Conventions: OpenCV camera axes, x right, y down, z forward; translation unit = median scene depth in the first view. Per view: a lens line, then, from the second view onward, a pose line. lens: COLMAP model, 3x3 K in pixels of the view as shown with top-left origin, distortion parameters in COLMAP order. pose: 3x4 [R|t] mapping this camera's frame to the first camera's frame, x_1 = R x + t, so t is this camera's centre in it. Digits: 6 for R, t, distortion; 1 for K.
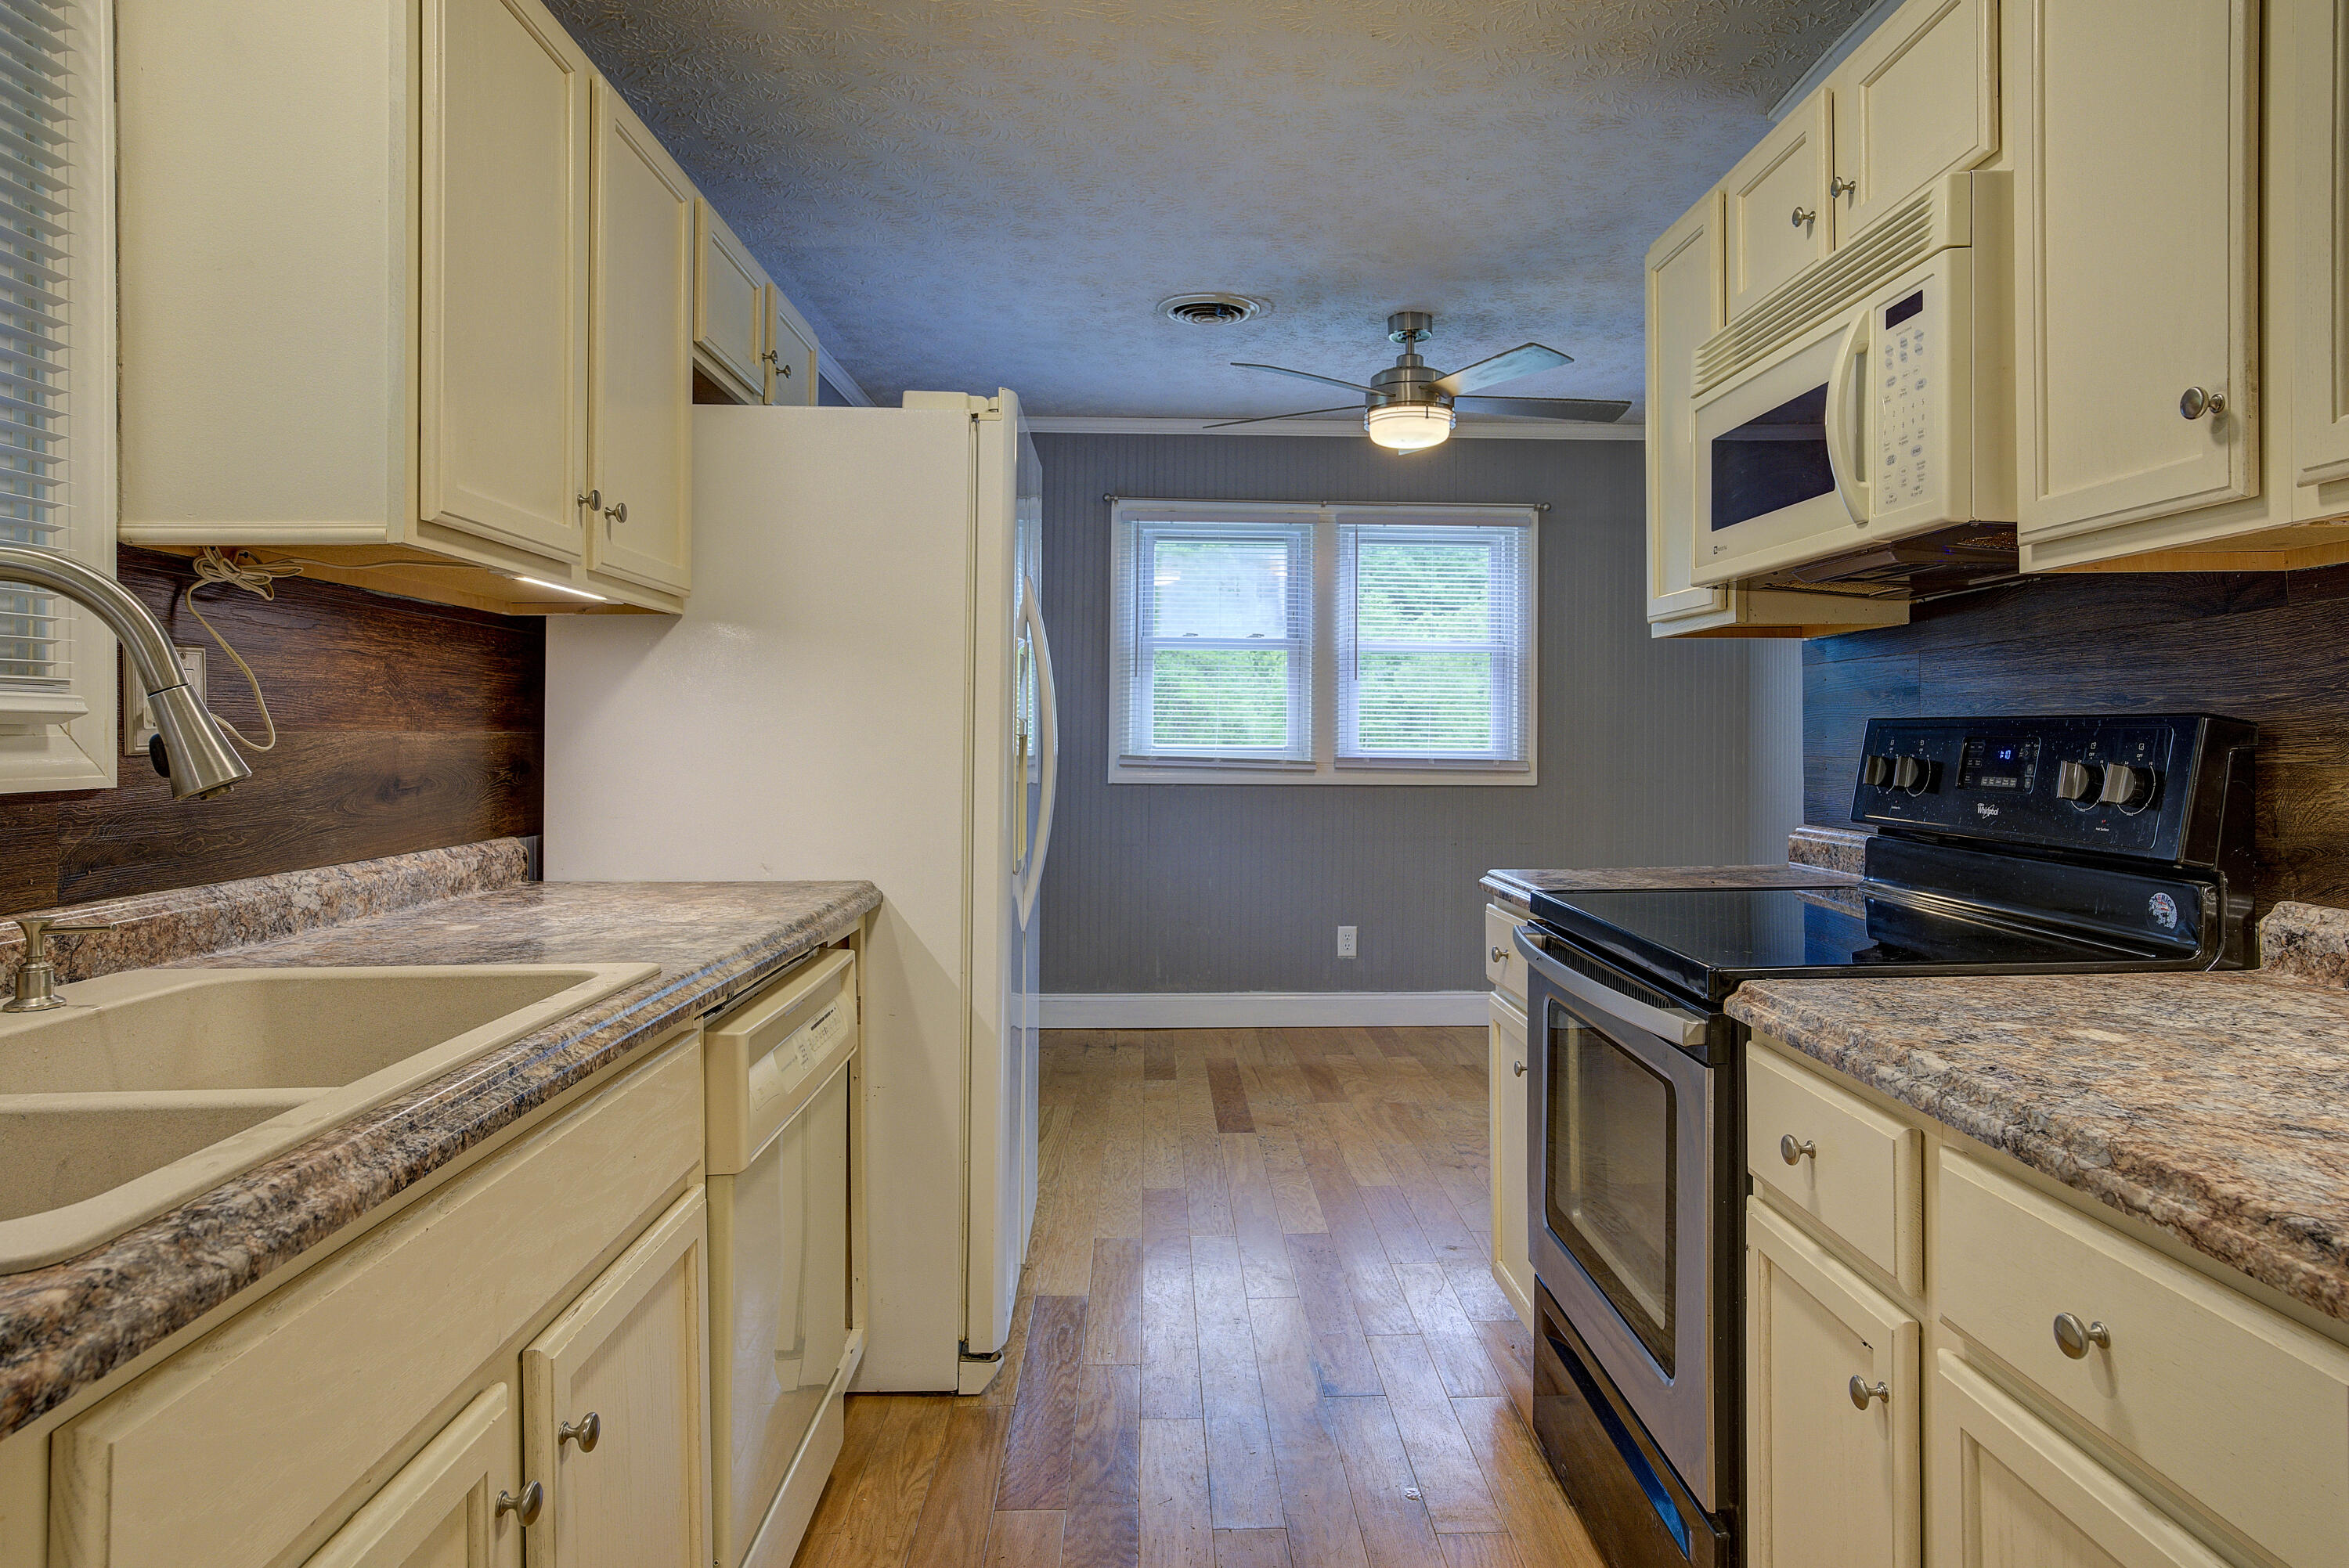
lens RADIAL K [[1398.5, 0, 1179.2], [0, 1398.5, 789.5], [0, 0, 1]] dist [-0.041338, 0.035421]
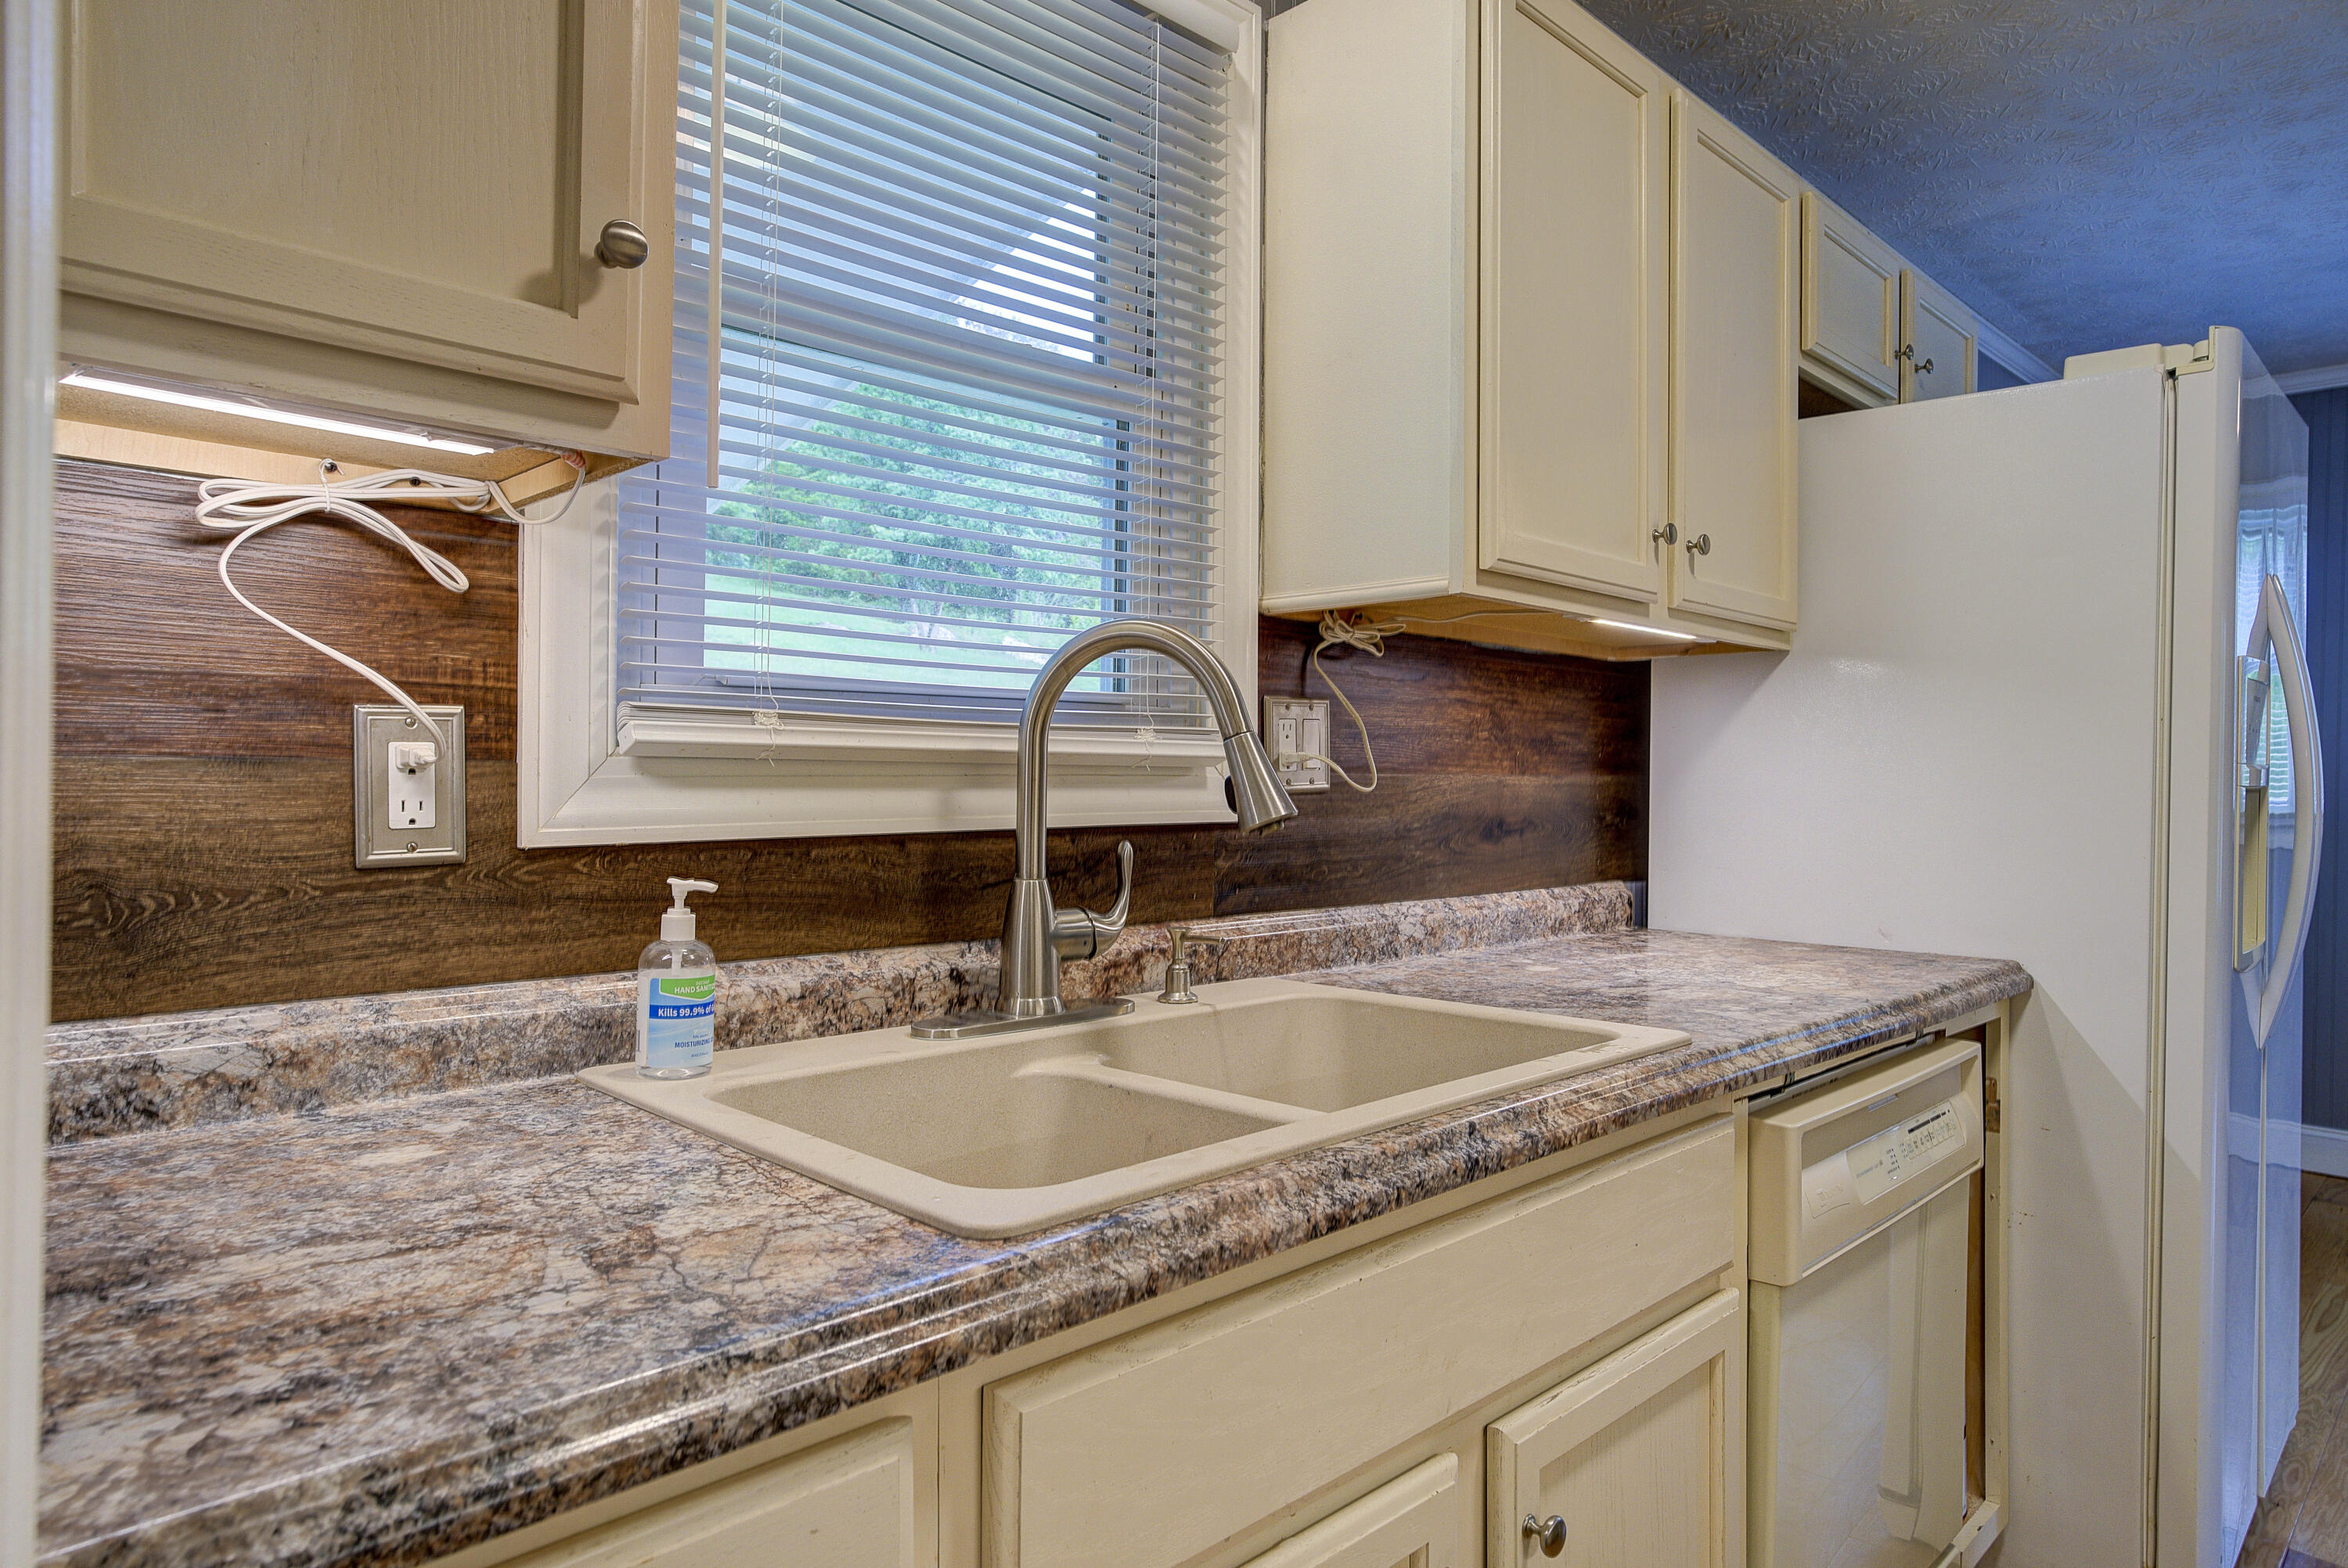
lens RADIAL K [[1397.9, 0, 1178.7], [0, 1397.9, 789.5], [0, 0, 1]] dist [-0.041338, 0.035421]
pose [[0.687990, 0.013813, -0.725588, 0.041145], [-0.037722, 0.999148, -0.016746, -0.004607], [0.724739, 0.038892, 0.687925, 0.108403]]
